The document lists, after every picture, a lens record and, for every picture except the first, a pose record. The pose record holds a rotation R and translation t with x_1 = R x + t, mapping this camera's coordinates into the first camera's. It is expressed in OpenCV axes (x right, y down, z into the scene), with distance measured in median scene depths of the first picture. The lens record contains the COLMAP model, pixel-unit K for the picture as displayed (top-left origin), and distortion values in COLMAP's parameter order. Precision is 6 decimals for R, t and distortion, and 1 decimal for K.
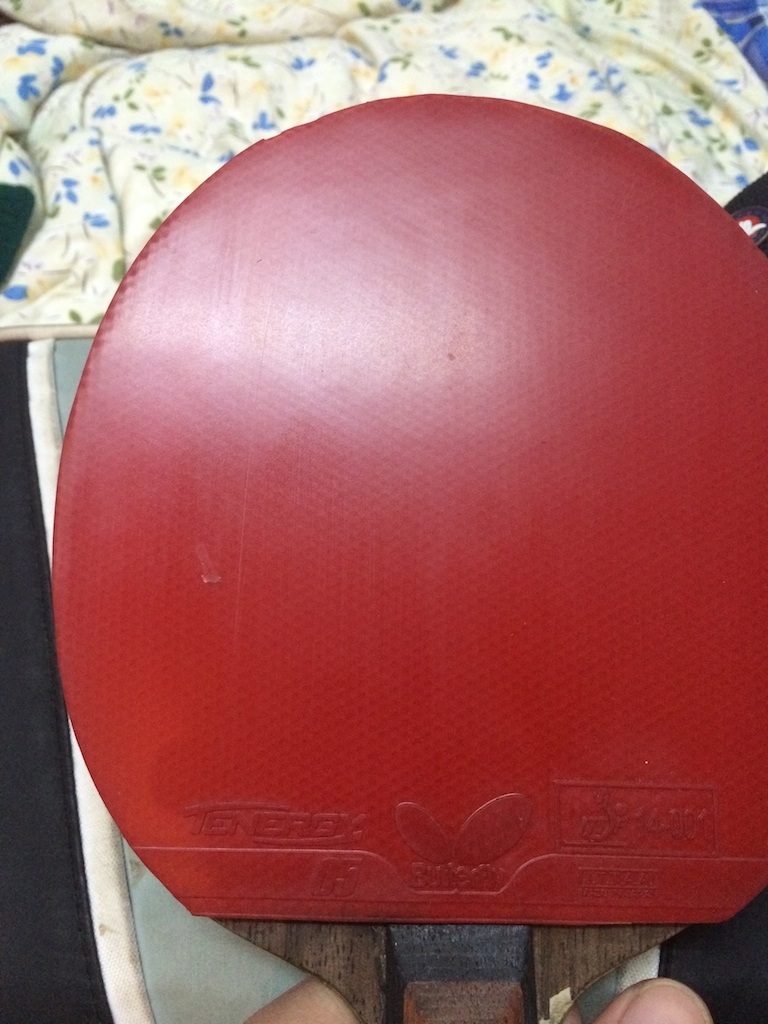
lens RADIAL K [[876.7, 0, 384.0], [0, 876.7, 512.0], [0, 0, 1]] dist [0.001203, -0.010177]
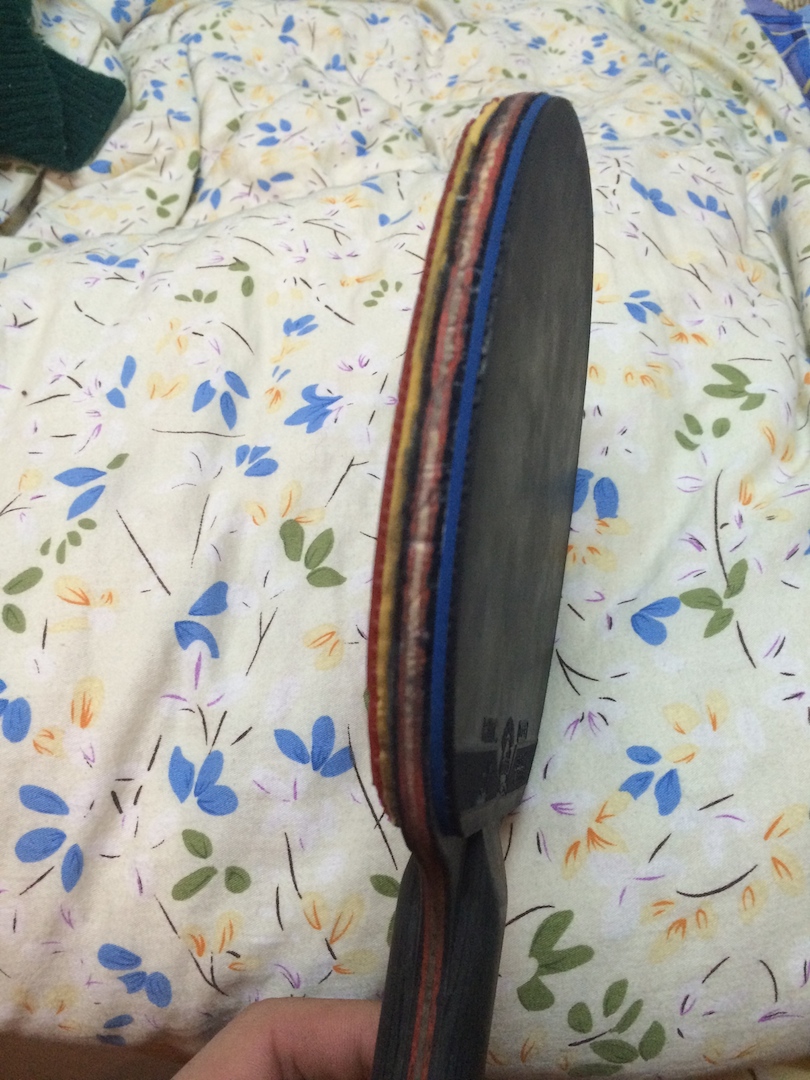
lens RADIAL K [[924.6, 0, 405.0], [0, 924.6, 540.0], [0, 0, 1]] dist [0.001203, -0.010177]
pose [[0.993816, 0.110605, 0.009765, 0.000834], [-0.110116, 0.993063, -0.041246, 0.171958], [-0.014260, 0.039916, 0.999101, -0.114298]]
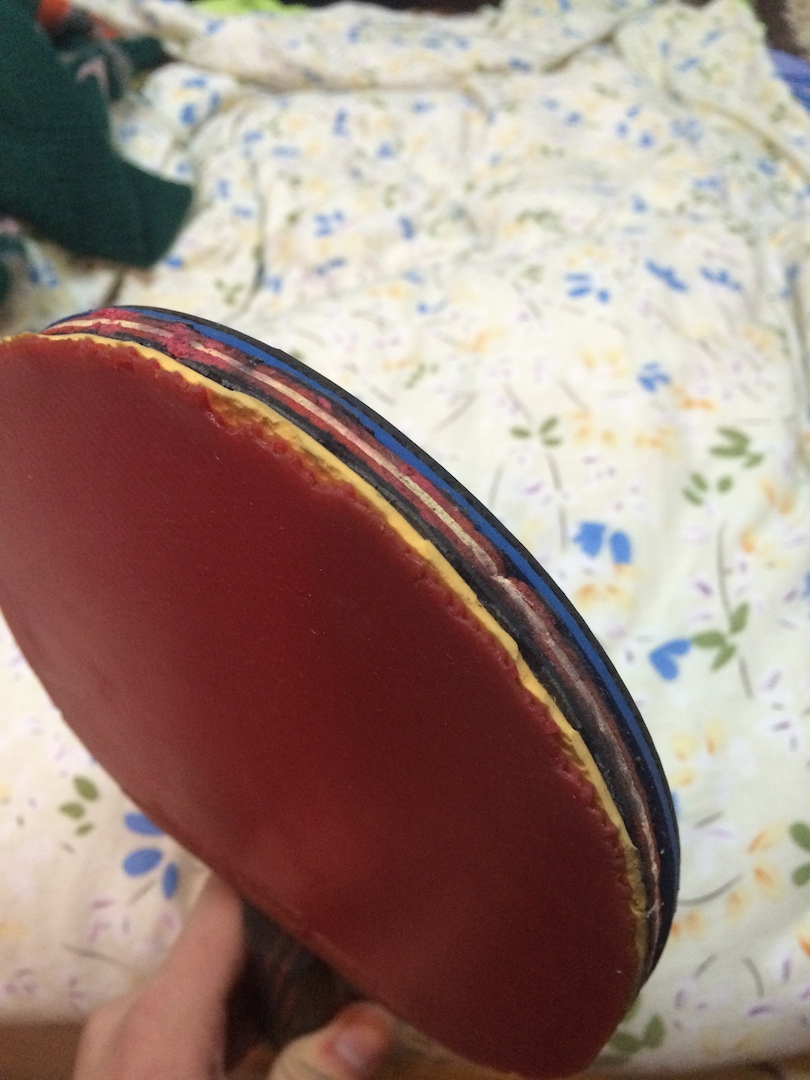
lens RADIAL K [[951.8, 0, 405.0], [0, 951.8, 540.0], [0, 0, 1]] dist [-0.002498, -0.012511]
pose [[0.993894, 0.081214, -0.074688, 0.024071], [-0.087551, 0.992449, -0.085903, 0.171086], [0.067148, 0.091918, 0.993500, -0.203242]]
